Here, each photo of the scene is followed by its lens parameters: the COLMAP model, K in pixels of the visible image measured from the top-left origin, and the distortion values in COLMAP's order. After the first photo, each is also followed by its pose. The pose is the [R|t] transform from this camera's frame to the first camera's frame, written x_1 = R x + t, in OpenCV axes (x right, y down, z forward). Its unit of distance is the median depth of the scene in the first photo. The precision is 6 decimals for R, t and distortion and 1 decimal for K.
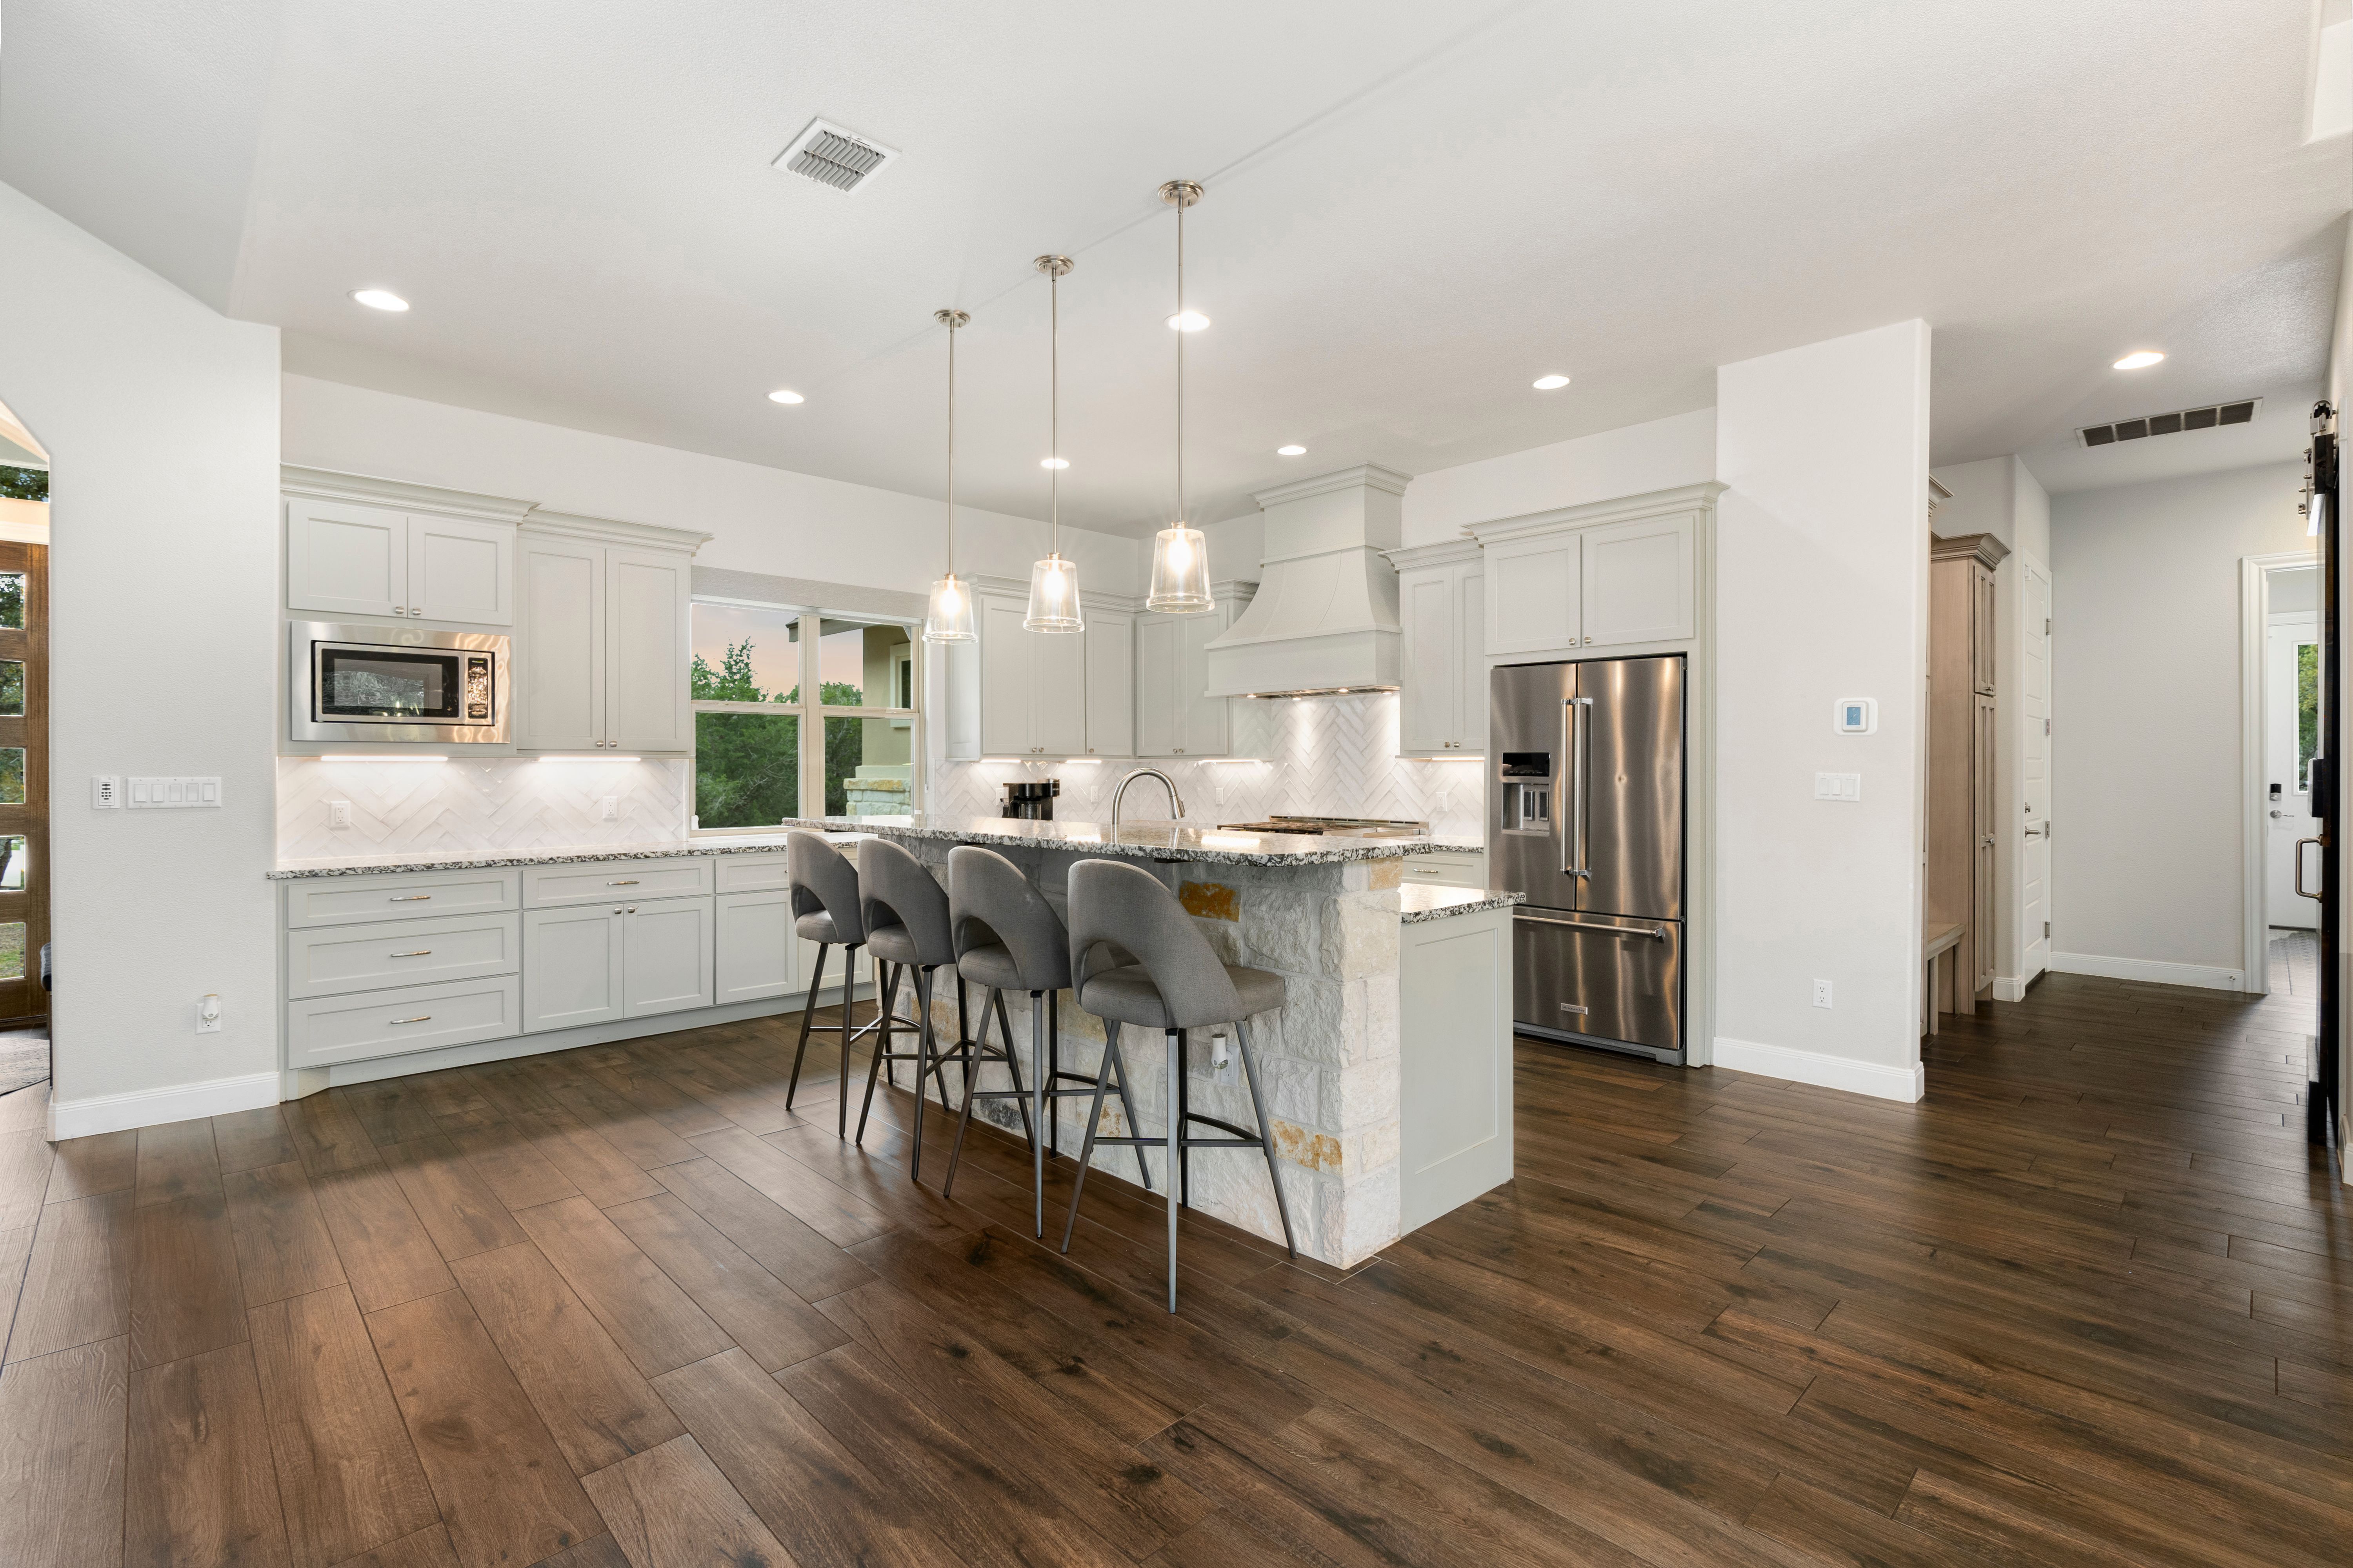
lens RADIAL K [[1071.9, 0, 1182.8], [0, 1071.9, 773.5], [0, 0, 1]] dist [-0.003476, 0.000831]
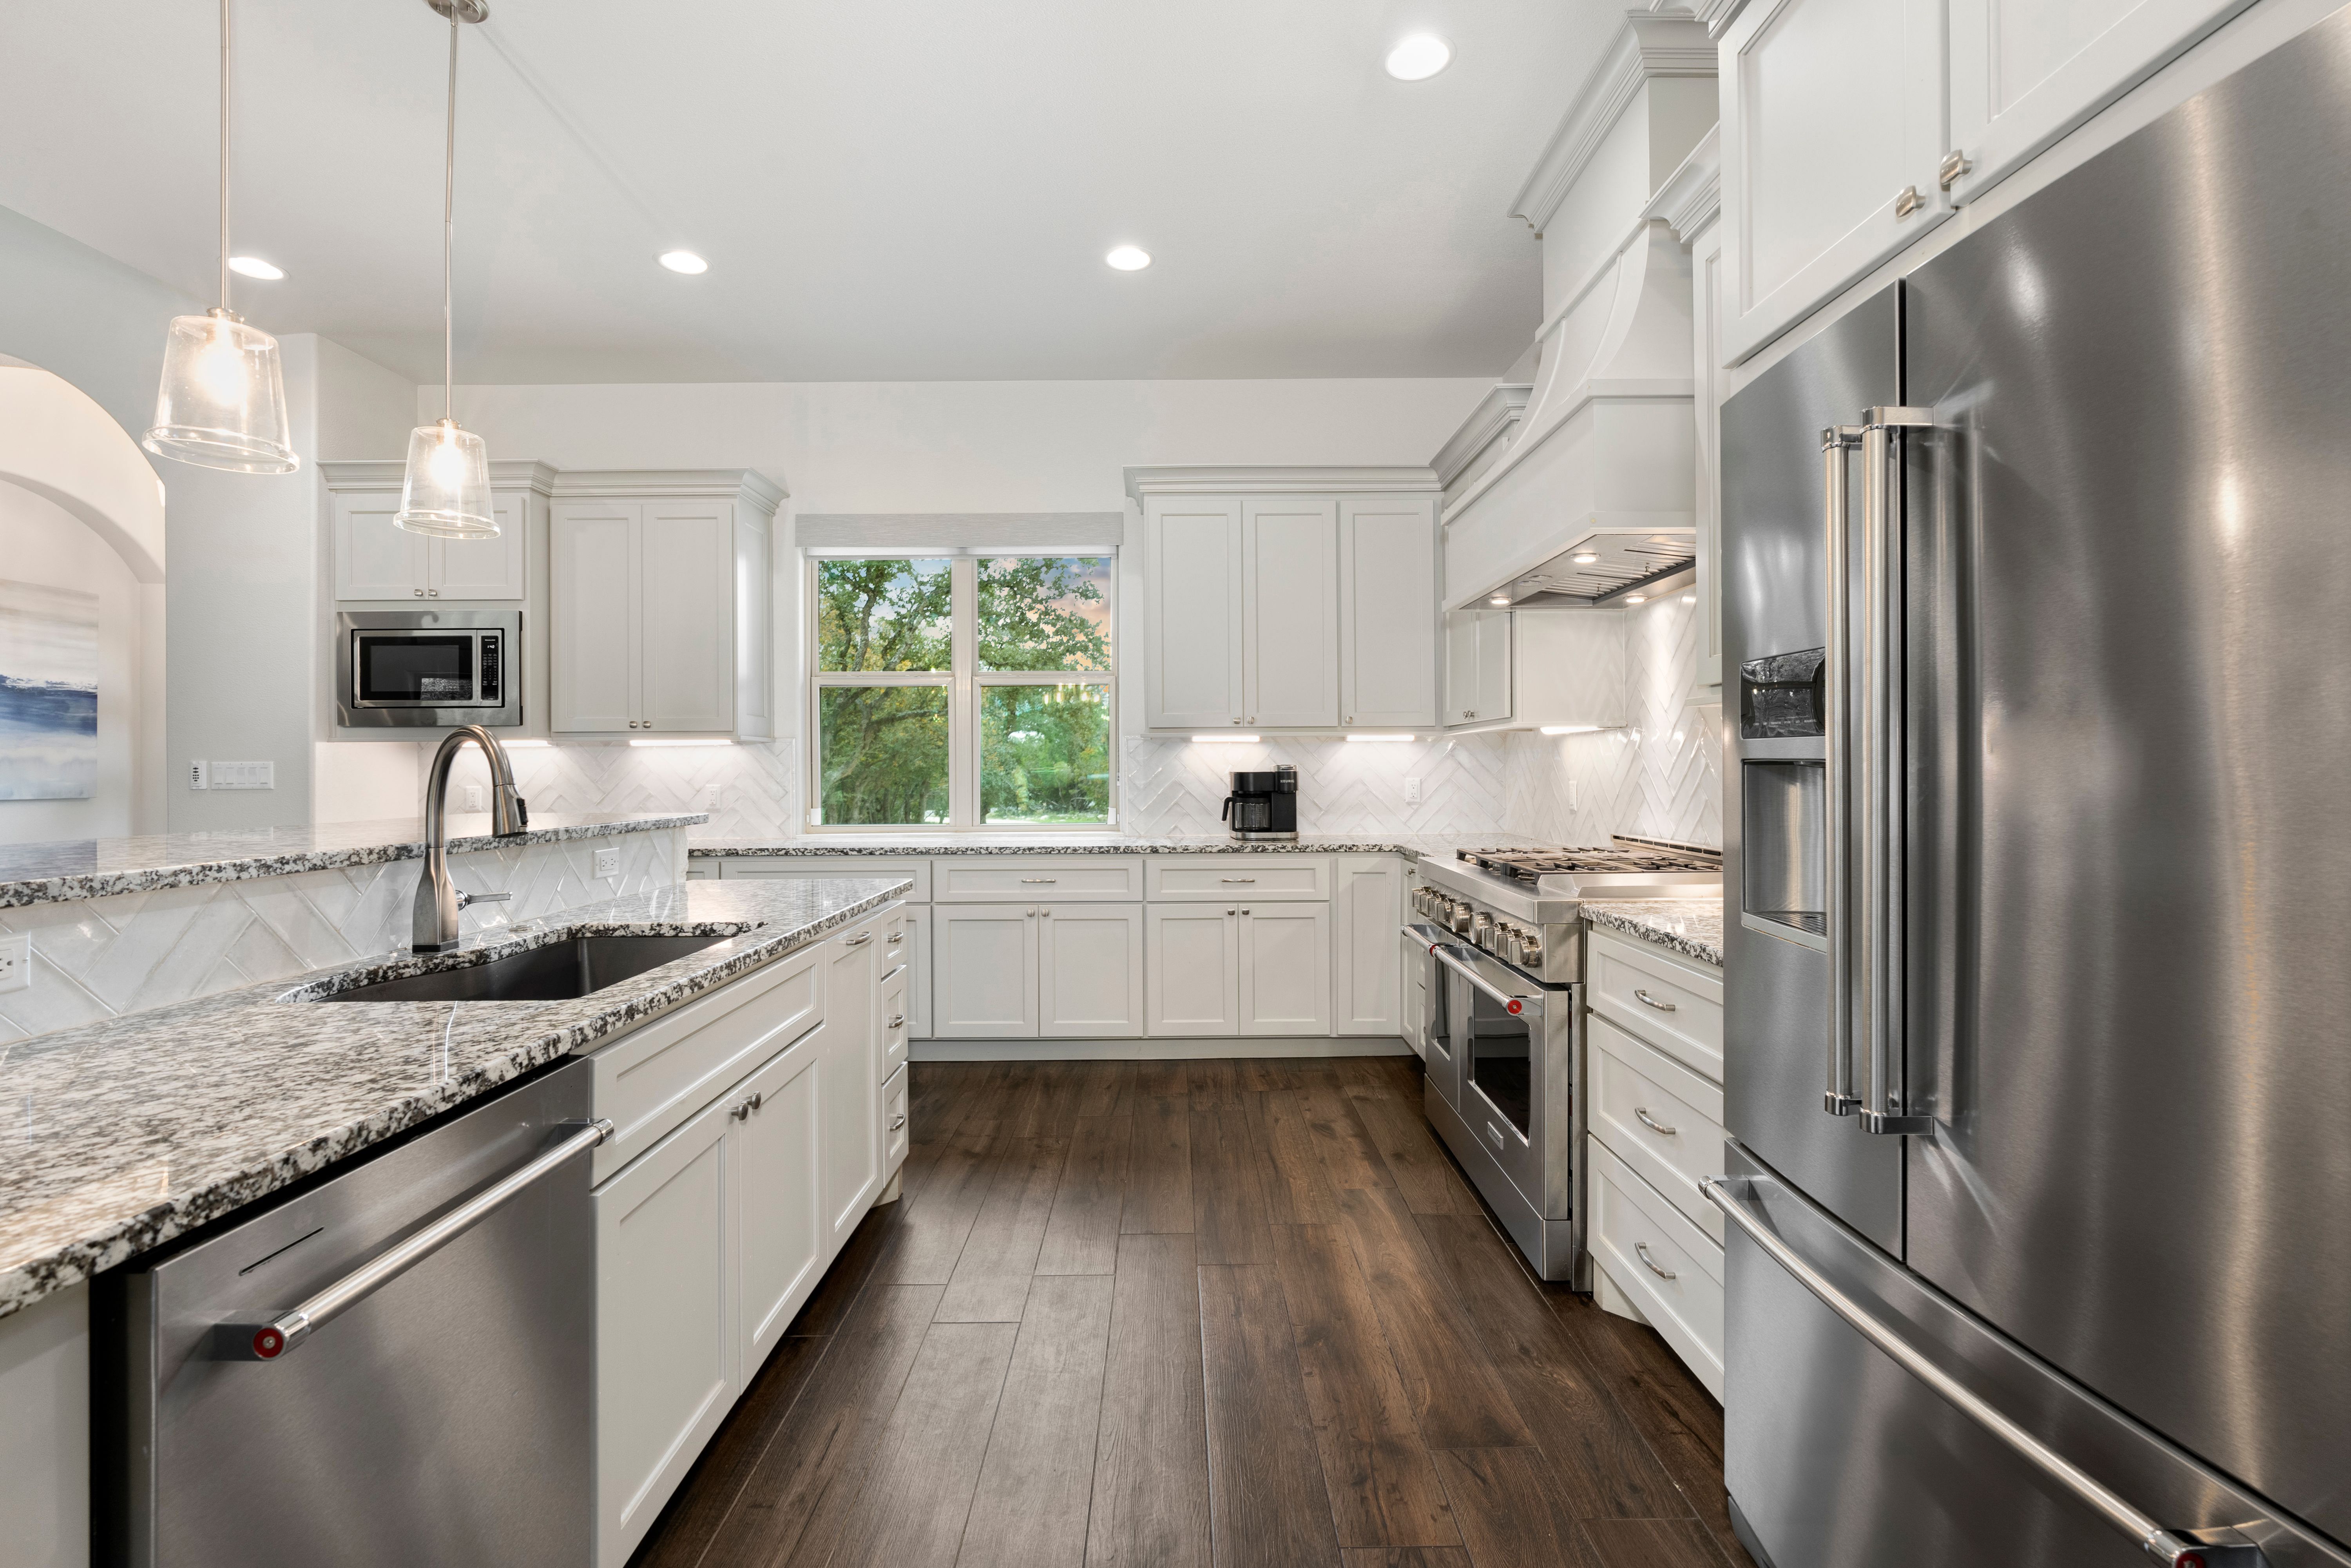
lens RADIAL K [[1082.8, 0, 1174.3], [0, 1082.8, 772.5], [0, 0, 1]] dist [0.001462, 0.000505]
pose [[0.721008, 0.000159, -0.692927, 0.402113], [0.002151, 0.999995, 0.002467, 0.010572], [0.692923, -0.003269, 0.721004, 0.665176]]
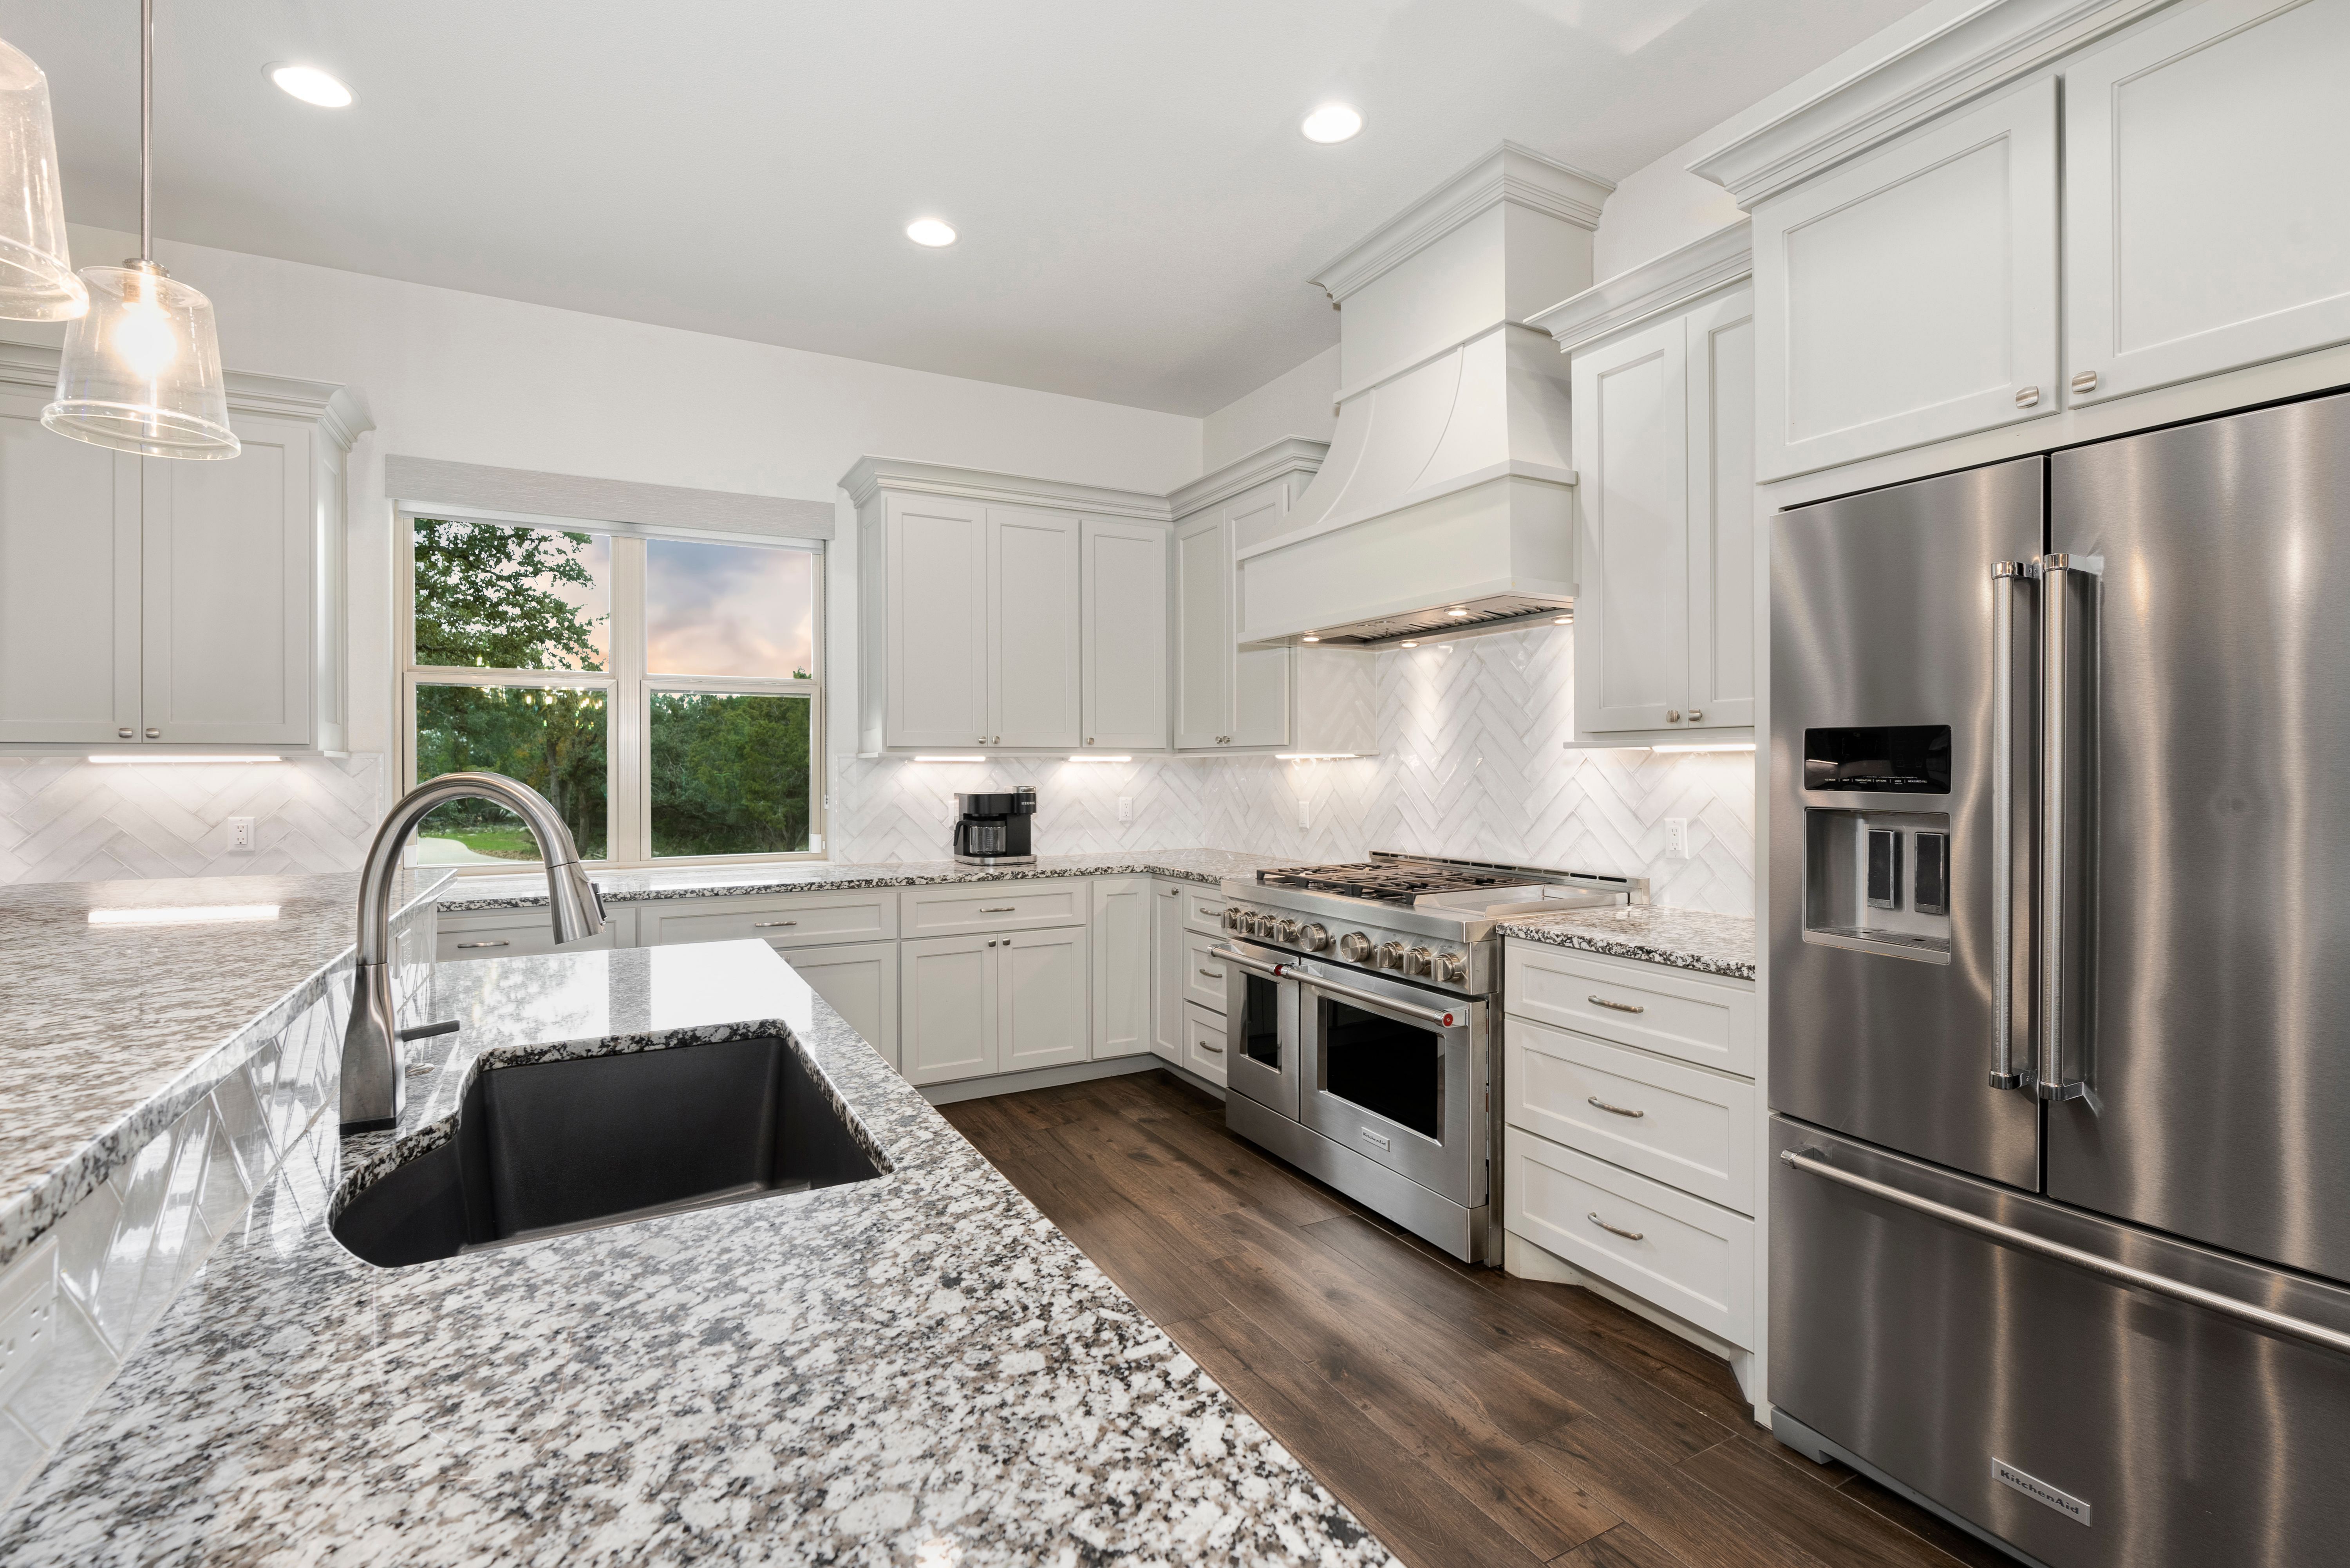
lens RADIAL K [[1070.6, 0, 1181.3], [0, 1070.6, 773.5], [0, 0, 1]] dist [-0.003476, 0.000831]
pose [[0.964756, -0.001274, -0.263143, 0.185627], [0.001530, 0.999999, 0.000769, -0.004581], [0.263142, -0.001145, 0.964756, 0.578120]]
